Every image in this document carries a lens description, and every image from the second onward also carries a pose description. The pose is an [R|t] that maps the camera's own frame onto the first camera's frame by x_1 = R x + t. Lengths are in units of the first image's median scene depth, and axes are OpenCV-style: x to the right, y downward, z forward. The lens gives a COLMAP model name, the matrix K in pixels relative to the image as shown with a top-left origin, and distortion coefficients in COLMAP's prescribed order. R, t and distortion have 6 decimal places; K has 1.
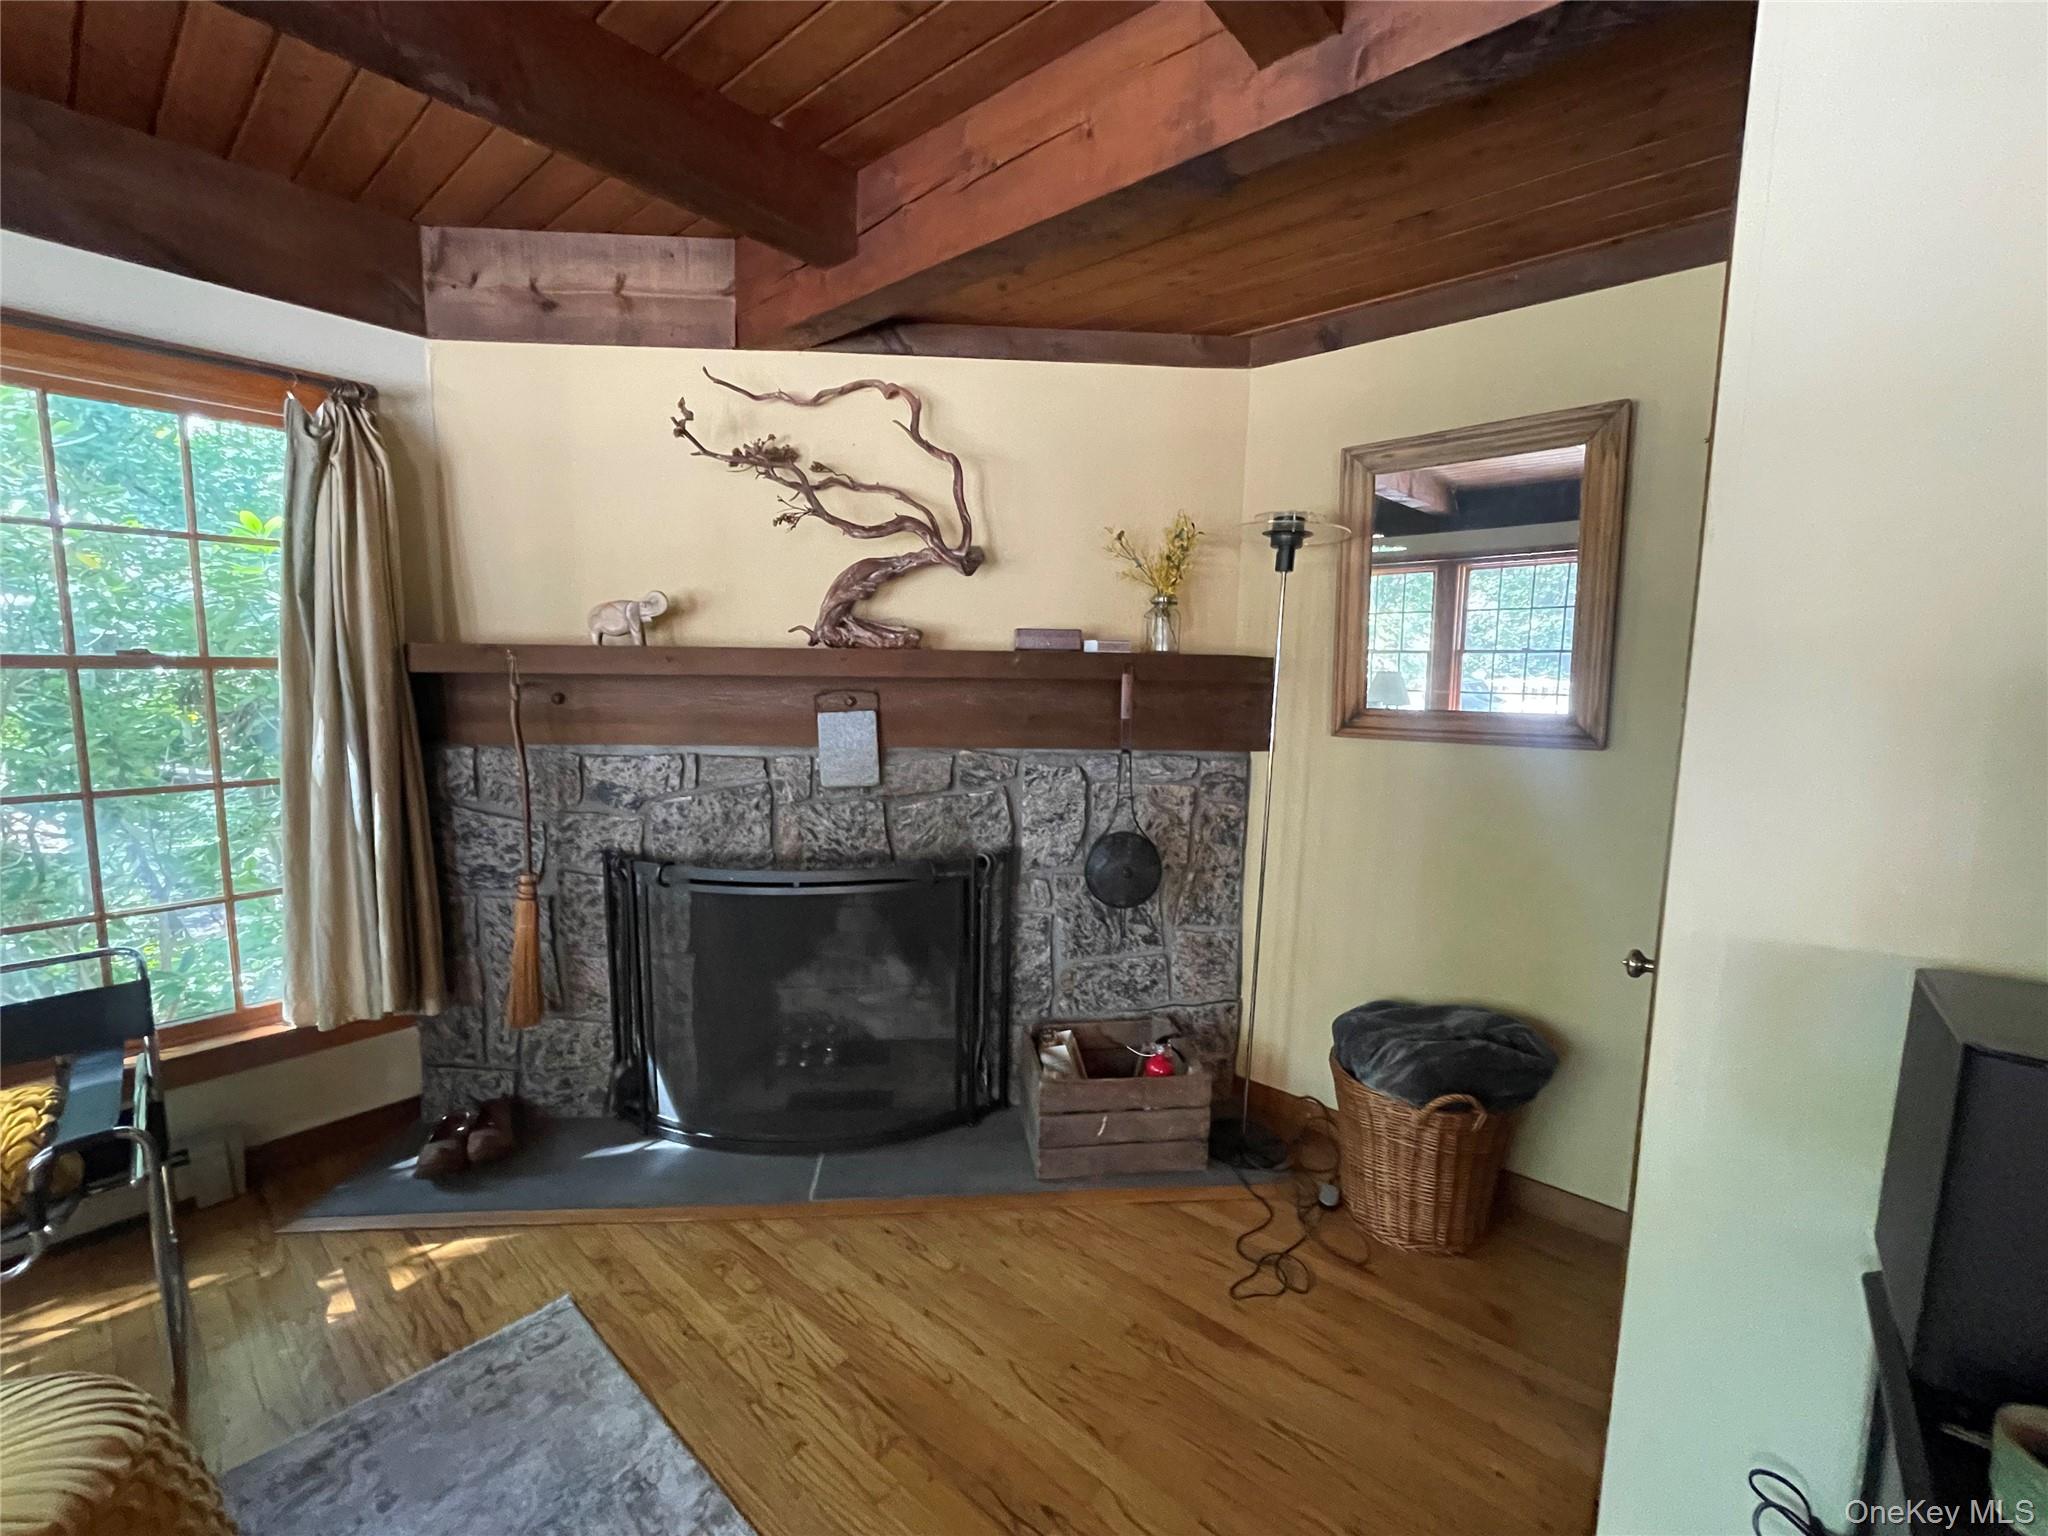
lens RADIAL K [[831.2, 0, 1018.6], [0, 831.2, 762.8], [0, 0, 1]] dist [-0.002378, 0.000477]
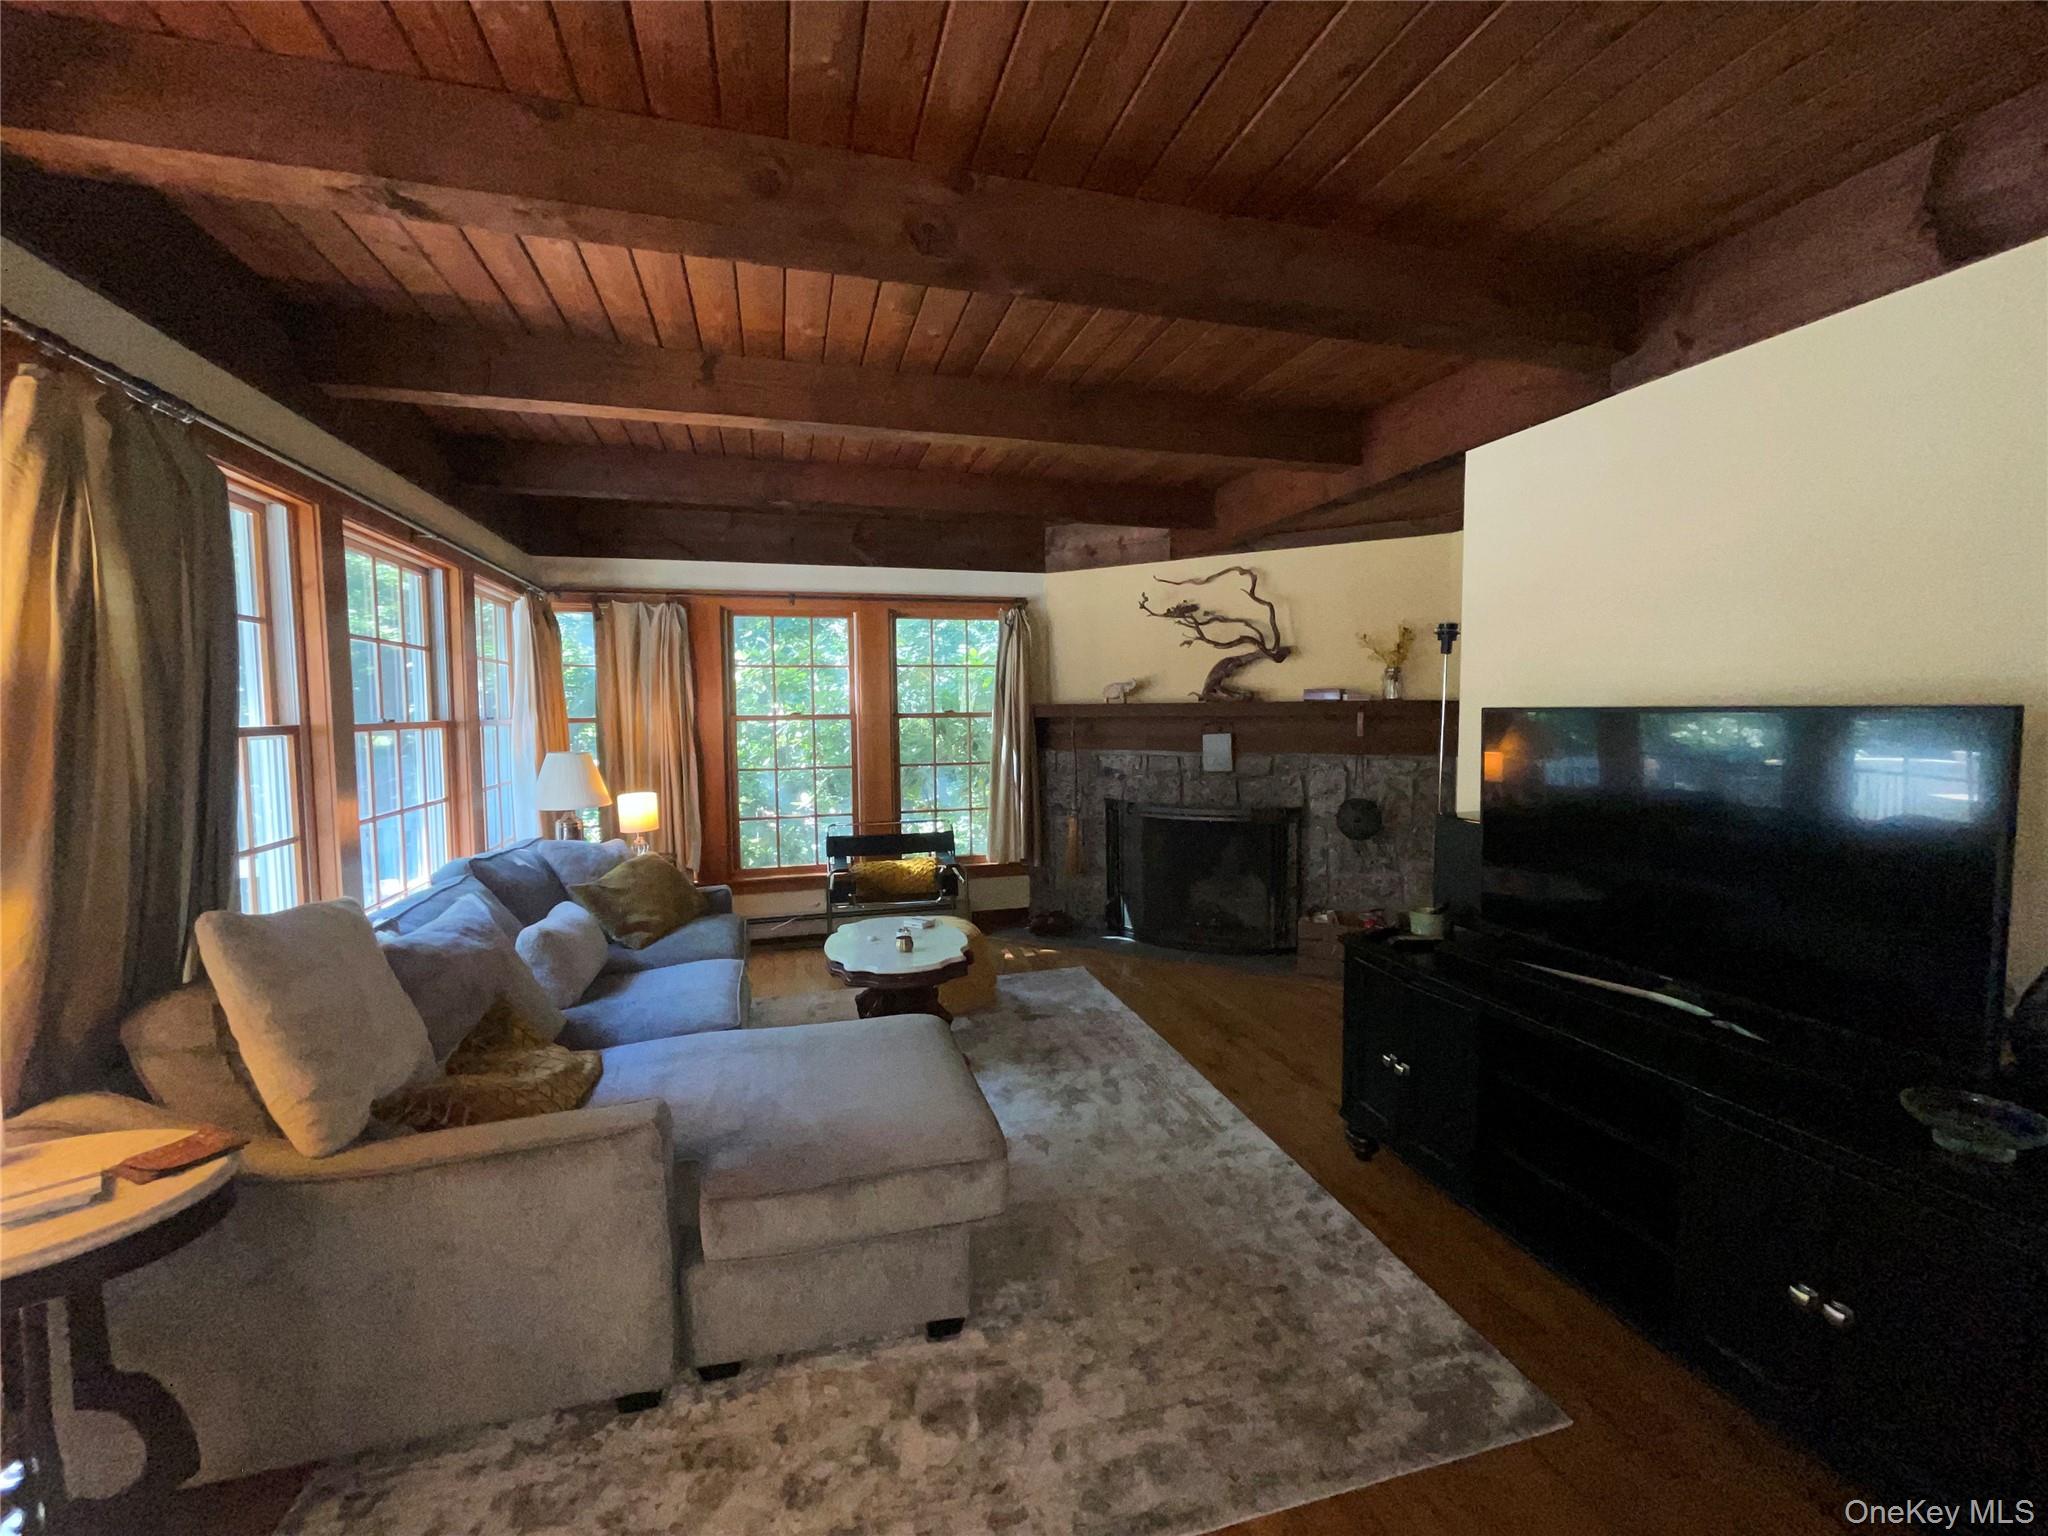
lens RADIAL K [[831.2, 0, 1018.6], [0, 831.2, 762.8], [0, 0, 1]] dist [-0.002378, 0.000477]
pose [[0.828121, 0.015170, -0.560344, 0.512133], [-0.039032, 0.998768, -0.030645, 0.086964], [0.559189, 0.047249, 0.827693, -0.901129]]
